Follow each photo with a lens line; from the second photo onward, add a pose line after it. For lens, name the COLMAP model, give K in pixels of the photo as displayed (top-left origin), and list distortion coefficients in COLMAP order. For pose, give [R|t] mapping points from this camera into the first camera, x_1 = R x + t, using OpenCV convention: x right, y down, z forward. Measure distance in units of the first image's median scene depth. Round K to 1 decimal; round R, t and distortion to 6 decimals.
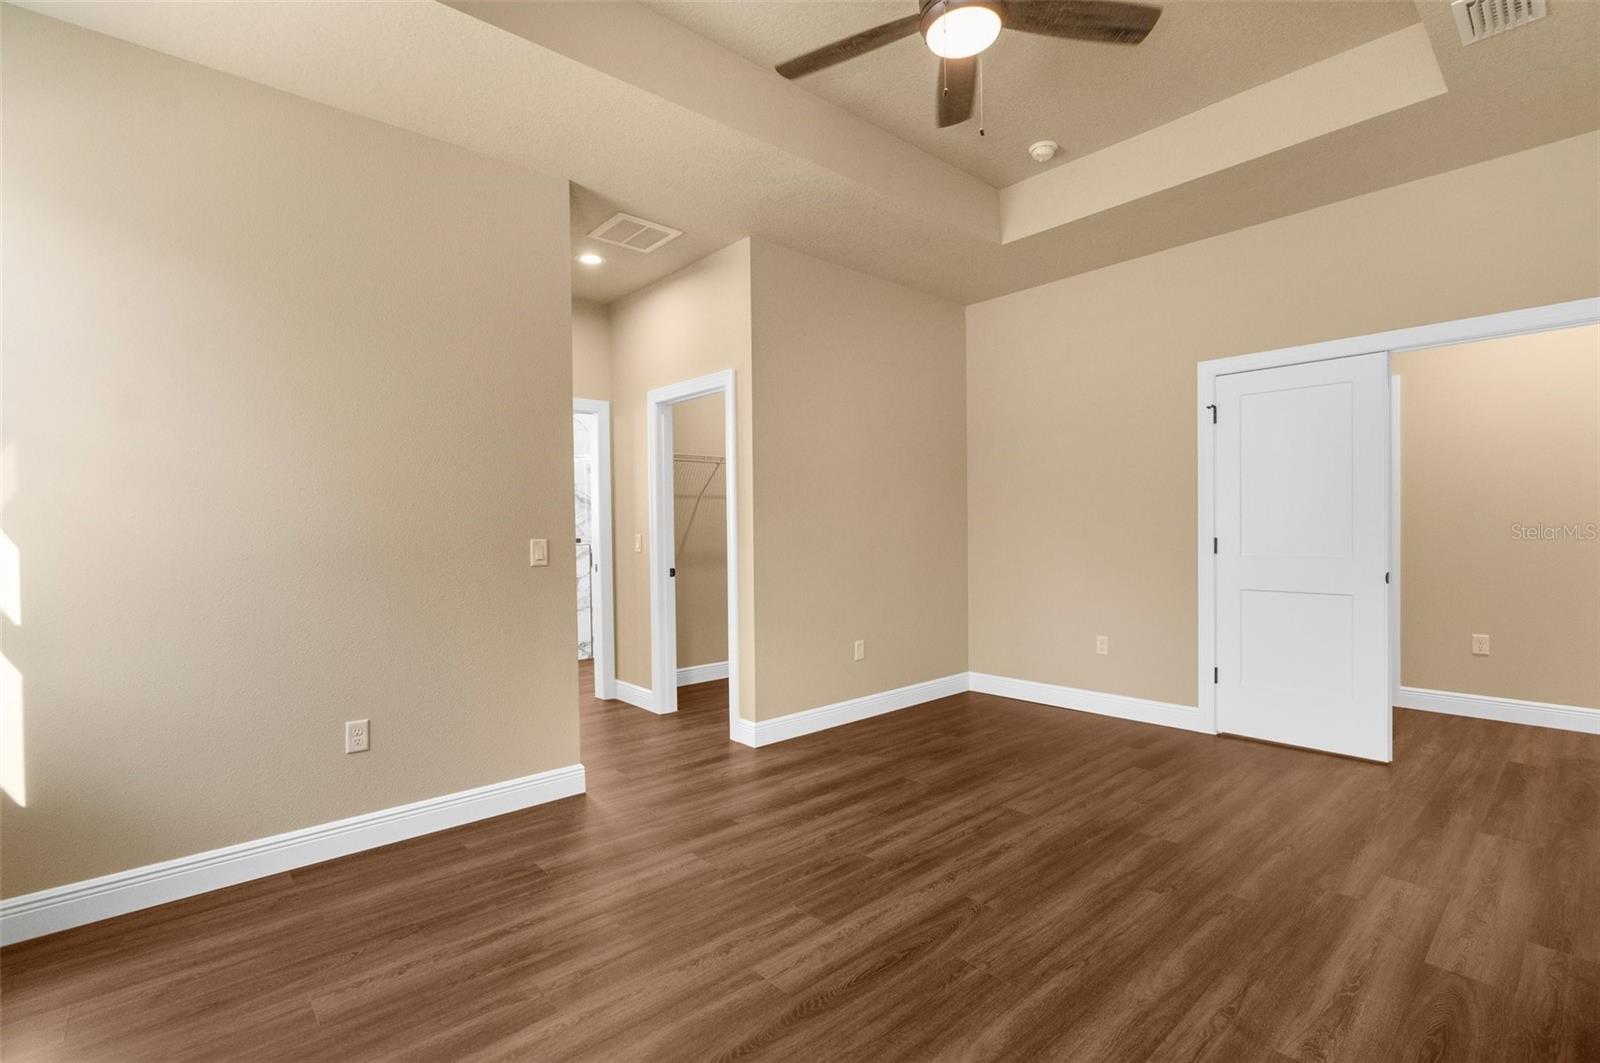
lens RADIAL K [[731.9, 0, 802.0], [0, 731.9, 534.8], [0, 0, 1]] dist [-0.020007, 0.011388]
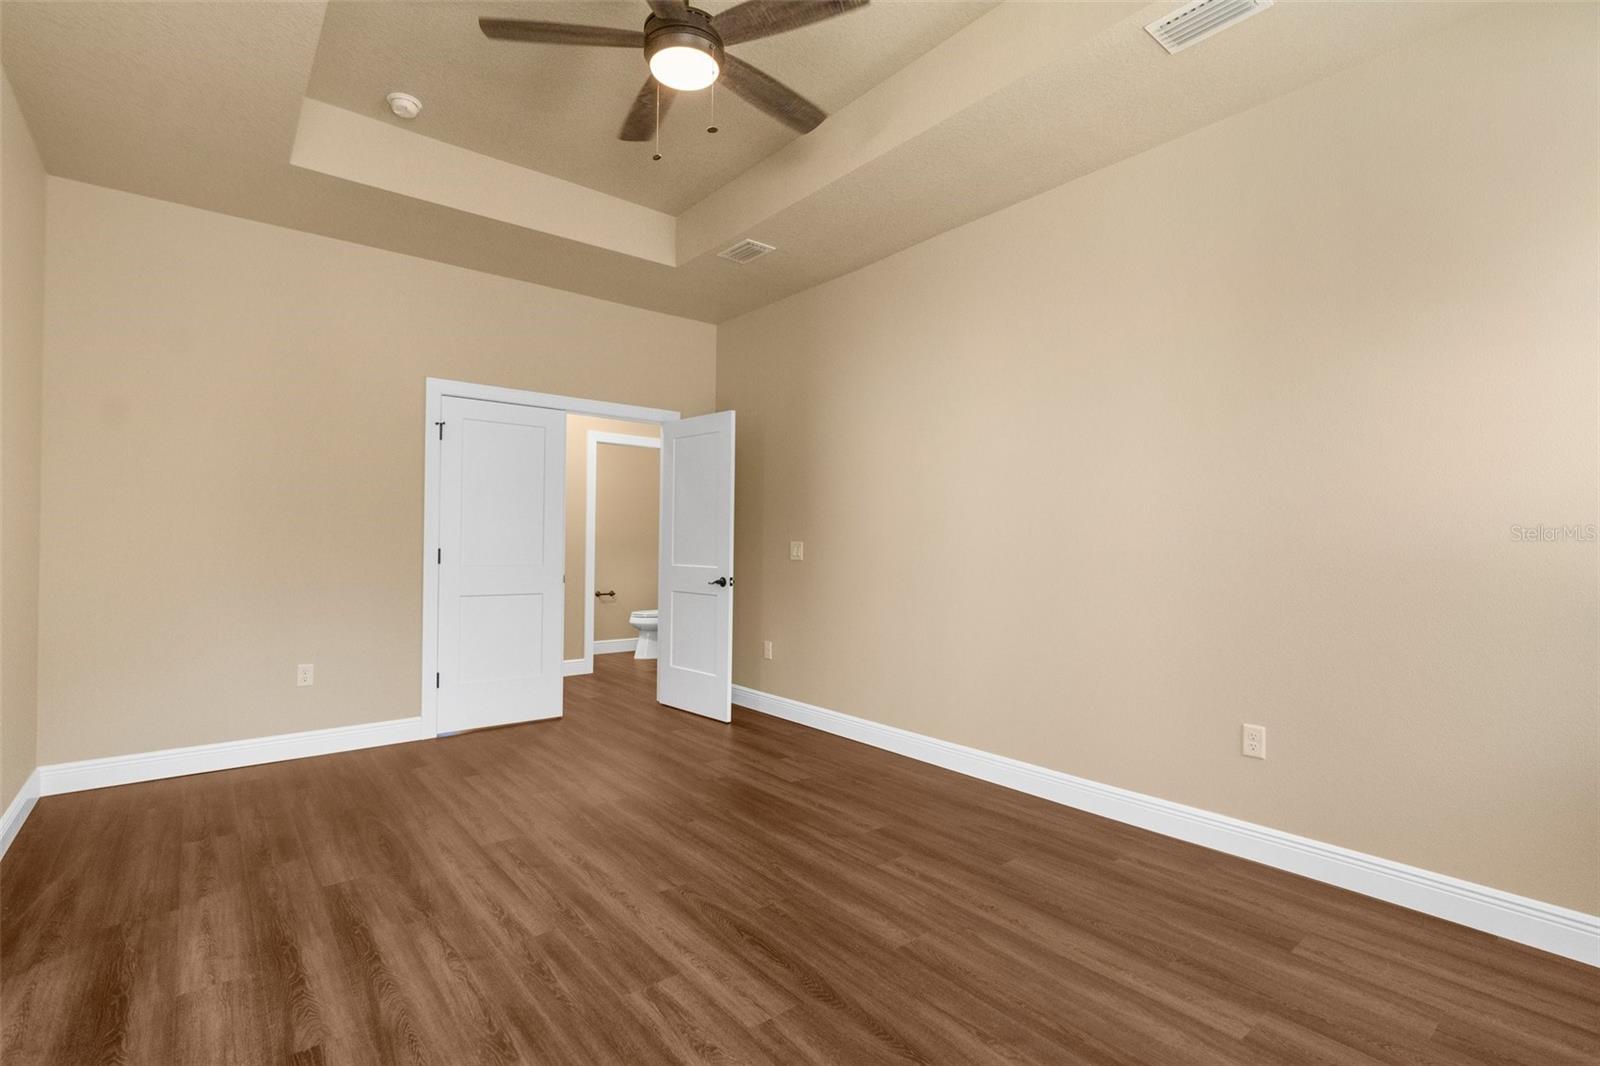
lens RADIAL K [[731.9, 0, 802.0], [0, 731.9, 536.3], [0, 0, 1]] dist [-0.020007, 0.011388]
pose [[0.036495, 0.024265, 0.999039, -0.620067], [-0.001650, 0.999705, -0.024221, 0.014603], [-0.999332, -0.000765, 0.036525, 0.585537]]
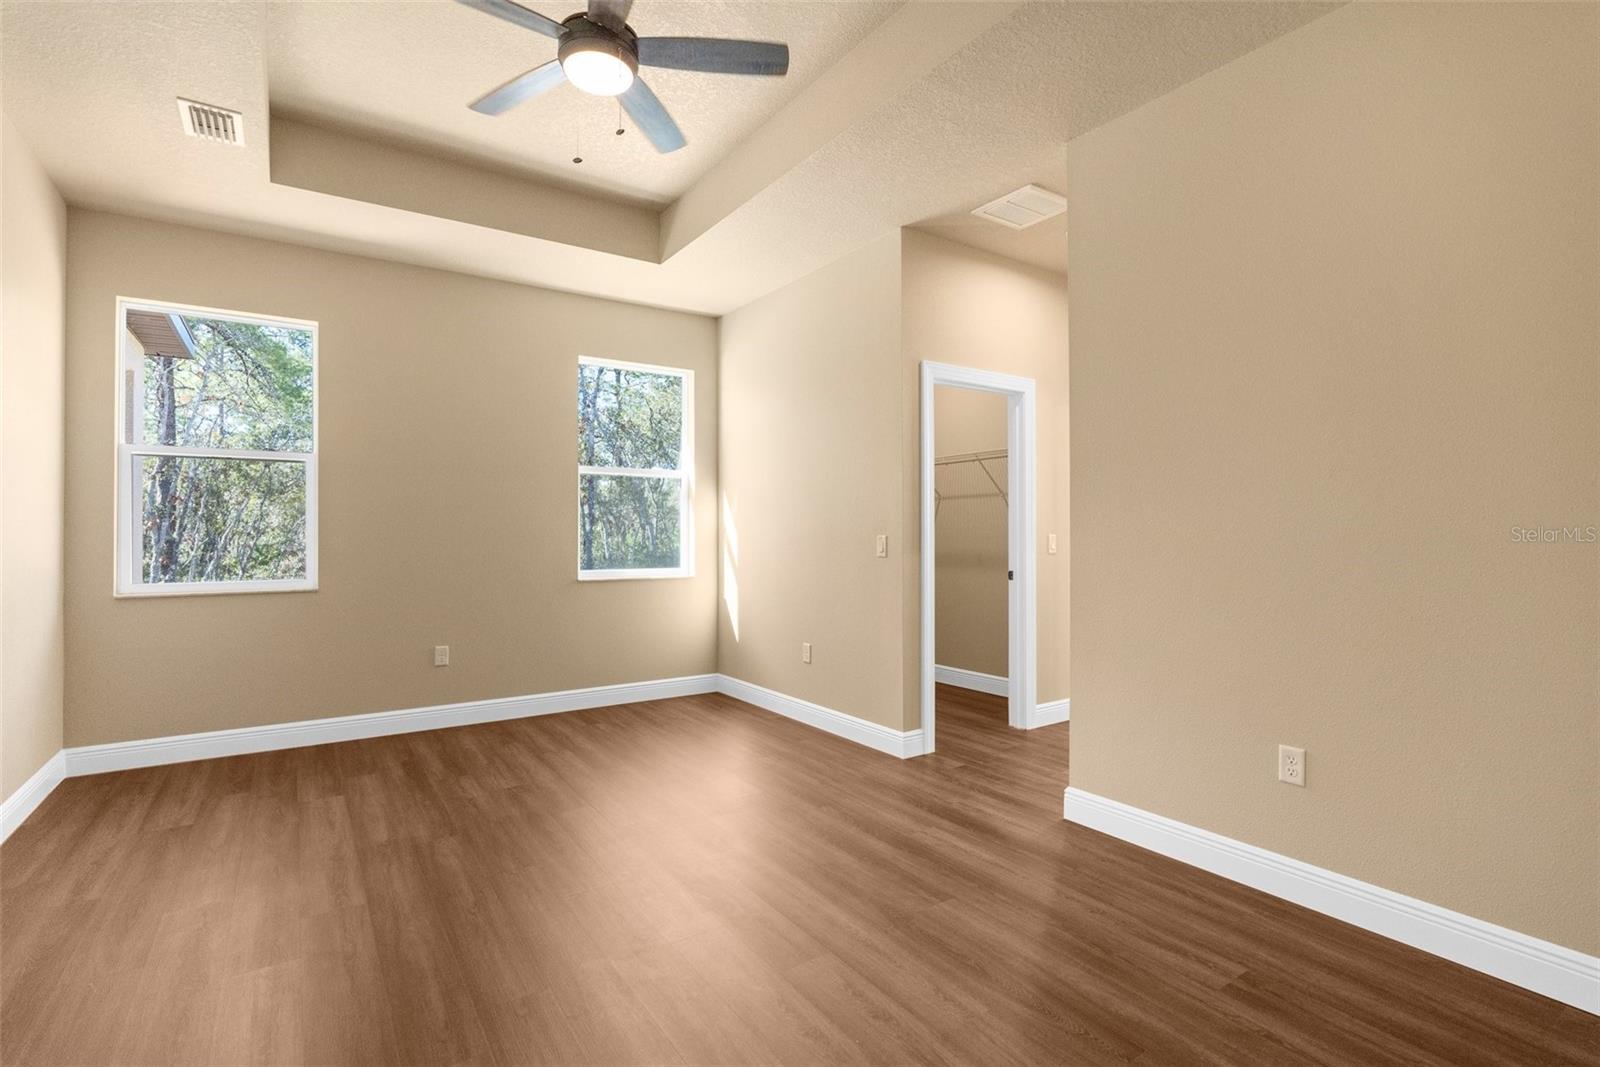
lens RADIAL K [[758.7, 0, 793.1], [0, 758.7, 528.4], [0, 0, 1]] dist [-0.002095, -0.000079]
pose [[-0.147356, 0.007342, -0.989056, 0.963591], [-0.004717, 0.999956, 0.008126, -0.014838], [0.989072, 0.005863, -0.147315, 1.082477]]
